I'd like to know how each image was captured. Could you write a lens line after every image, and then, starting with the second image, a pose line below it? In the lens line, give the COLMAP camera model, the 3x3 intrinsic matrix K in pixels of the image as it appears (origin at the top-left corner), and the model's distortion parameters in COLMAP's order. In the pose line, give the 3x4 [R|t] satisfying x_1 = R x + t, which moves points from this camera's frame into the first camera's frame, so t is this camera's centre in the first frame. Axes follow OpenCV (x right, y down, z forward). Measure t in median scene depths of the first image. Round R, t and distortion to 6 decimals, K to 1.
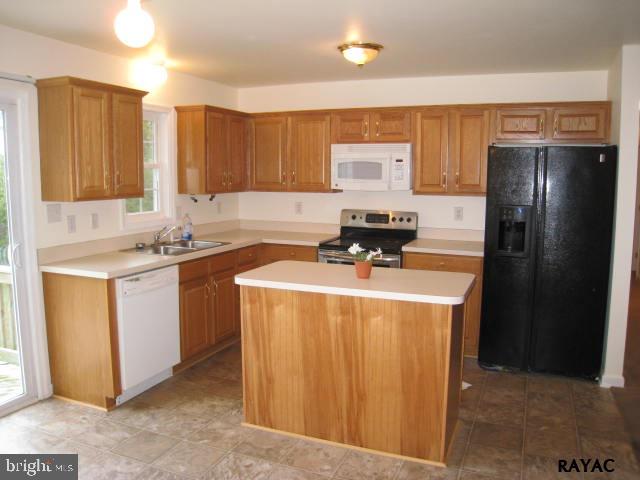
lens RADIAL K [[536.0, 0, 318.6], [0, 536.0, 240.1], [0, 0, 1]] dist [-0.077707, 0.003140]
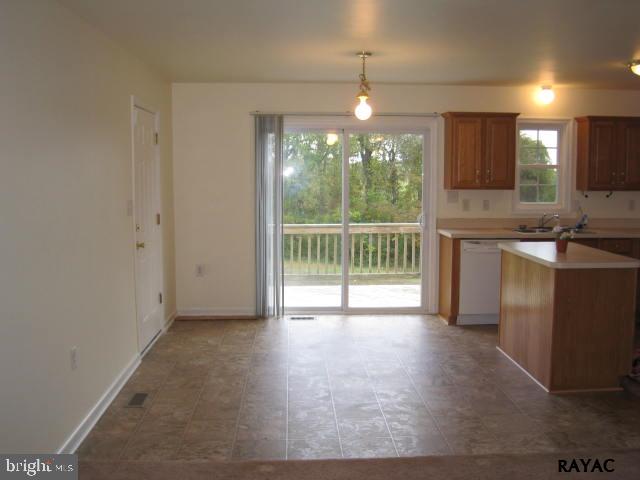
lens RADIAL K [[700.9, 0, 320.1], [0, 700.9, 238.8], [0, 0, 1]] dist [-0.058187, 0.000000]
pose [[0.421399, 0.087019, -0.902691, 1.195754], [-0.118075, 0.992177, 0.040524, 0.034364], [0.899156, 0.089509, 0.428377, -0.228684]]
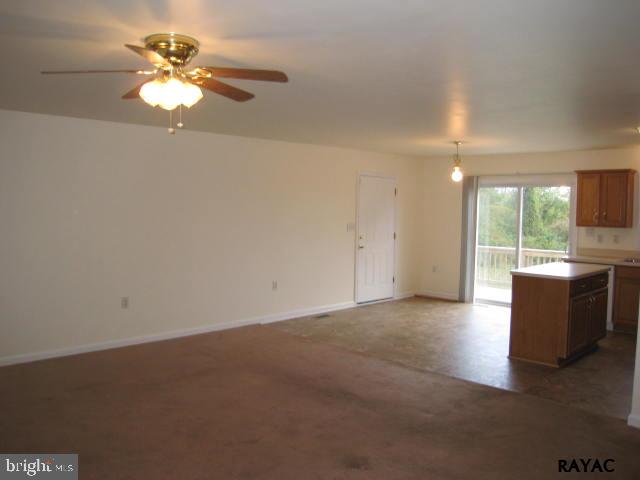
lens RADIAL K [[536.0, 0, 320.9], [0, 536.0, 239.8], [0, 0, 1]] dist [-0.077707, 0.003140]
pose [[-0.390410, 0.054540, -0.919024, 1.825781], [-0.131718, 0.984665, 0.114390, -0.117566], [0.911170, 0.165712, -0.377239, 0.801915]]
